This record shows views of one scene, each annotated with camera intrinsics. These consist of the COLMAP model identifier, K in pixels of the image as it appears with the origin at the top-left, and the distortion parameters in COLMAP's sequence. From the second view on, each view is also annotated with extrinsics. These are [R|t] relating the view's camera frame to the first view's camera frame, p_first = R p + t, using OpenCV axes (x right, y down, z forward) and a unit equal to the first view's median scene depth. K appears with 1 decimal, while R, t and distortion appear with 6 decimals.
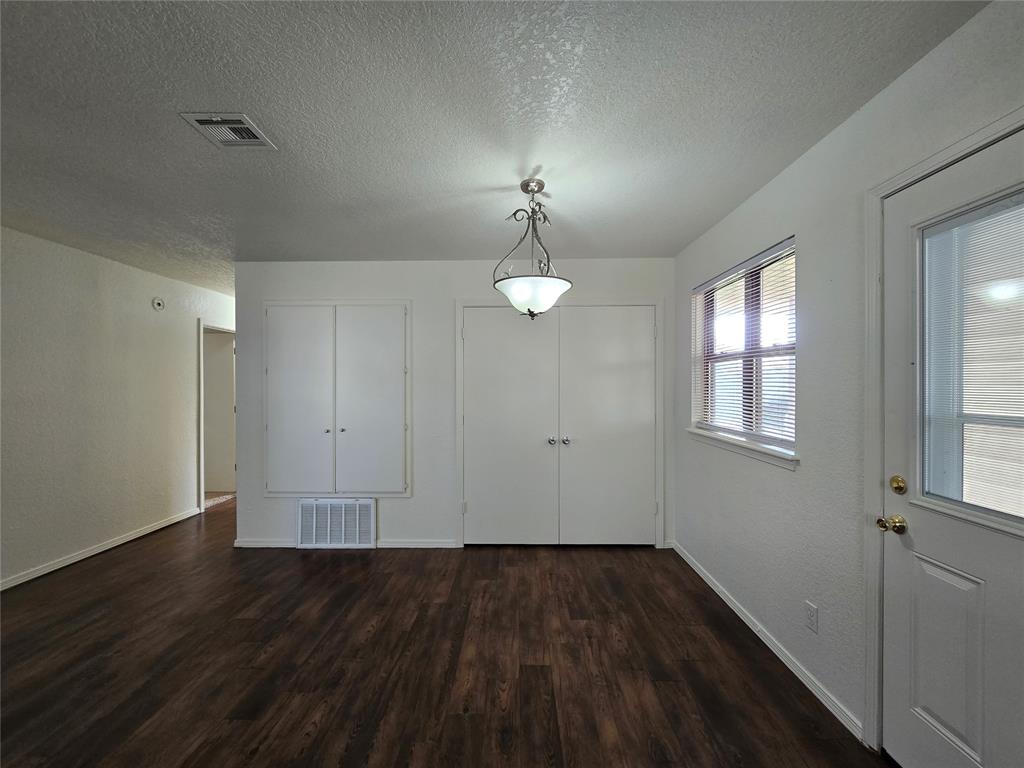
lens RADIAL K [[422.5, 0, 508.5], [0, 422.5, 385.2], [0, 0, 1]] dist [-0.002453, 0.000232]
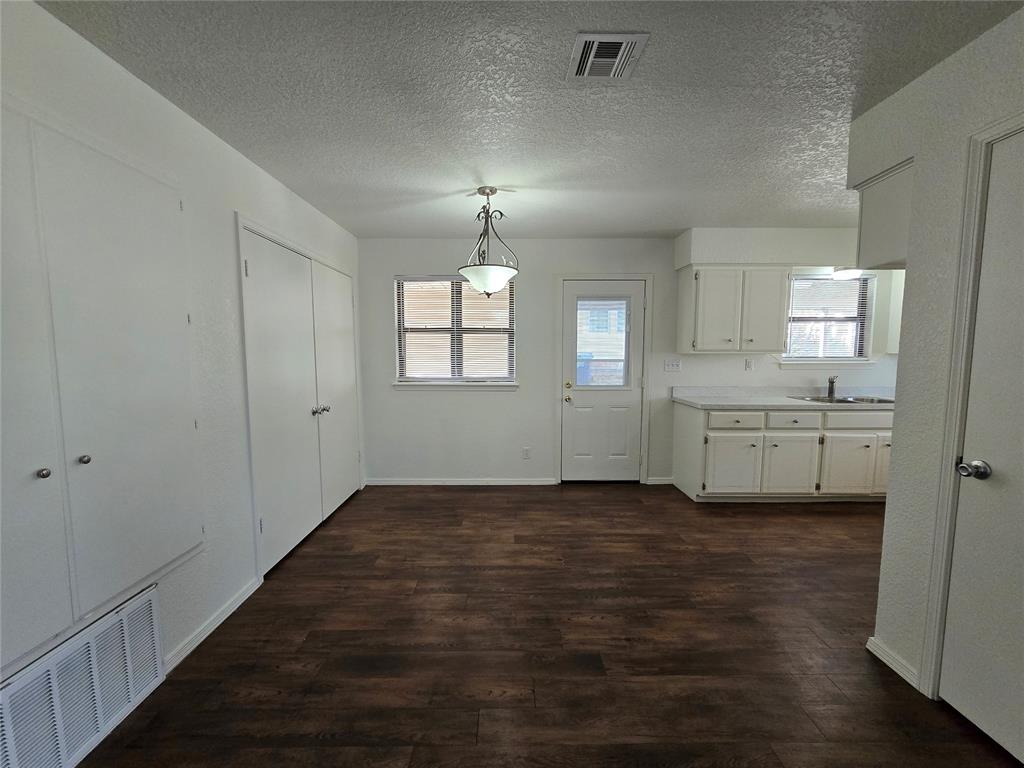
lens RADIAL K [[418.5, 0, 508.0], [0, 418.5, 387.9], [0, 0, 1]] dist [-0.001966, -0.000109]
pose [[-0.022165, -0.085078, 0.996128, -0.962007], [0.003317, 0.996361, 0.085172, 0.008098], [-0.999749, 0.005192, -0.021802, 0.748953]]
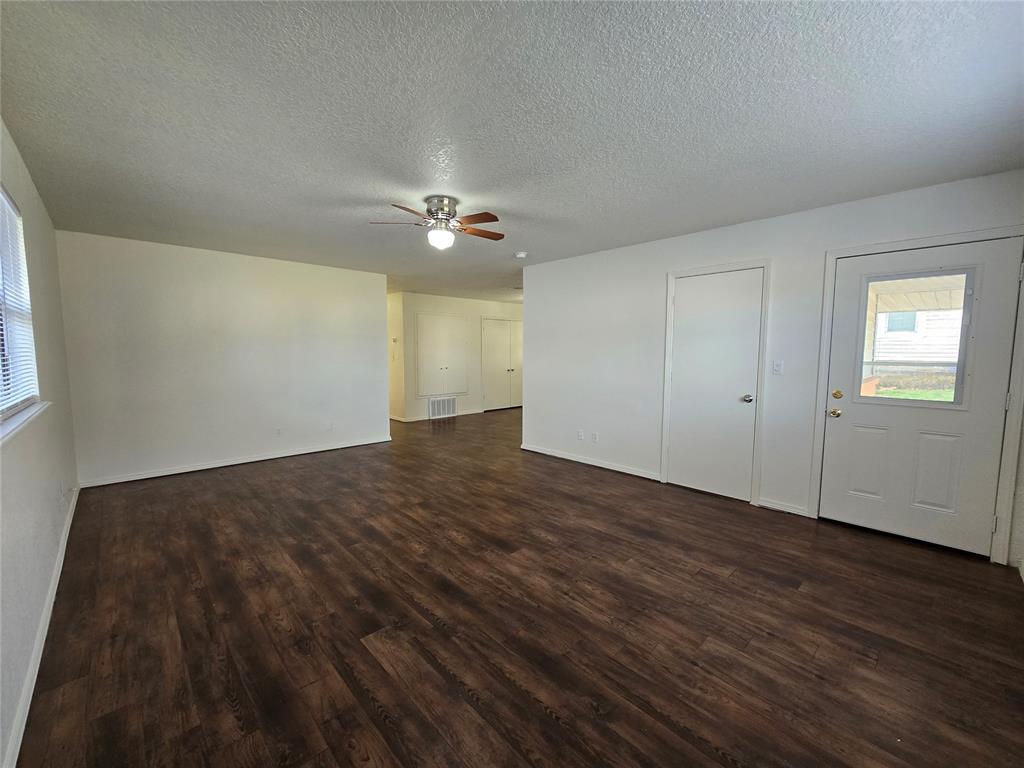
lens RADIAL K [[418.5, 0, 508.0], [0, 418.5, 387.9], [0, 0, 1]] dist [-0.001966, -0.000109]
pose [[0.715511, -0.058958, 0.696109, -2.224658], [-0.001930, 0.996262, 0.086363, 0.014614], [-0.698599, -0.063137, 0.712722, -1.178150]]
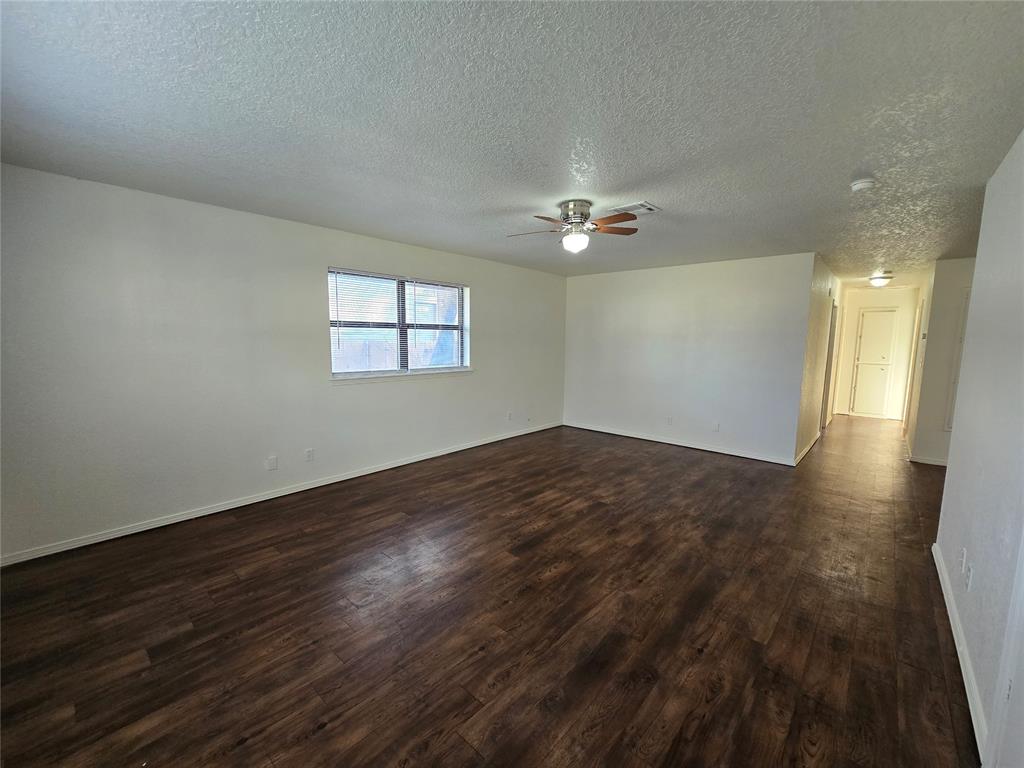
lens RADIAL K [[418.5, 0, 508.0], [0, 418.5, 387.9], [0, 0, 1]] dist [-0.001966, -0.000109]
pose [[0.752448, 0.088954, -0.652618, -0.965358], [-0.015343, 0.992936, 0.117651, -0.021400], [0.658473, -0.078513, 0.748498, -1.225782]]
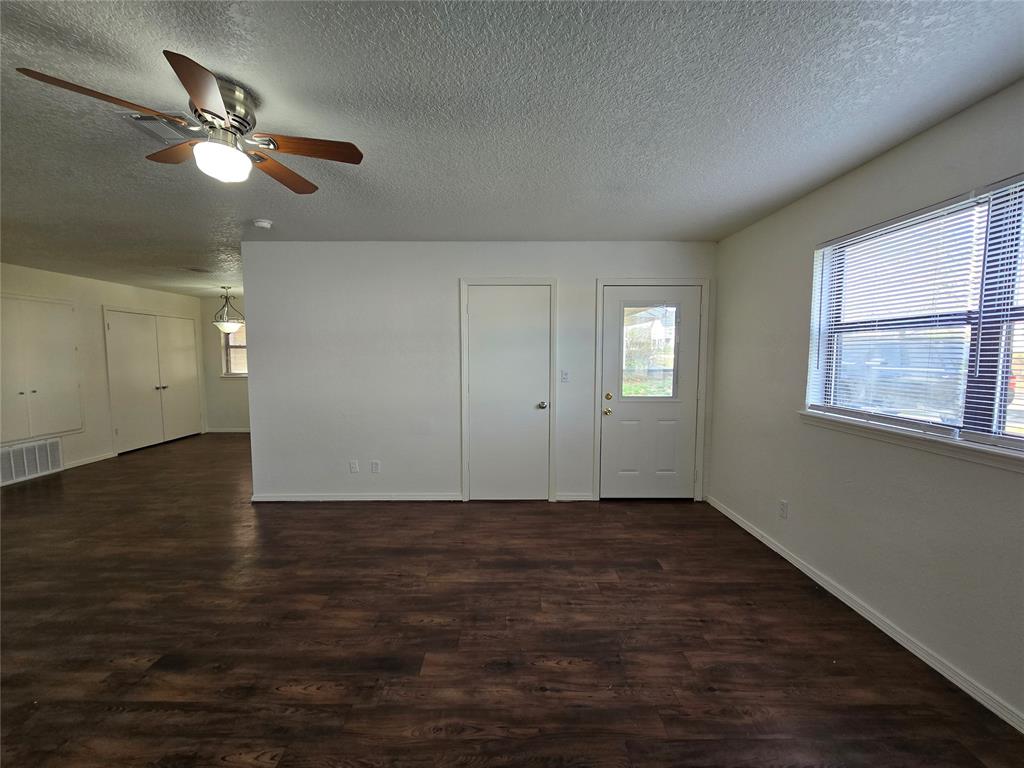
lens RADIAL K [[418.5, 0, 508.0], [0, 418.5, 387.9], [0, 0, 1]] dist [-0.001966, -0.000109]
pose [[-0.016768, -0.076252, 0.996948, -2.181826], [0.003328, 0.997078, 0.076318, -0.006051], [-0.999854, 0.004597, -0.016465, -0.649617]]
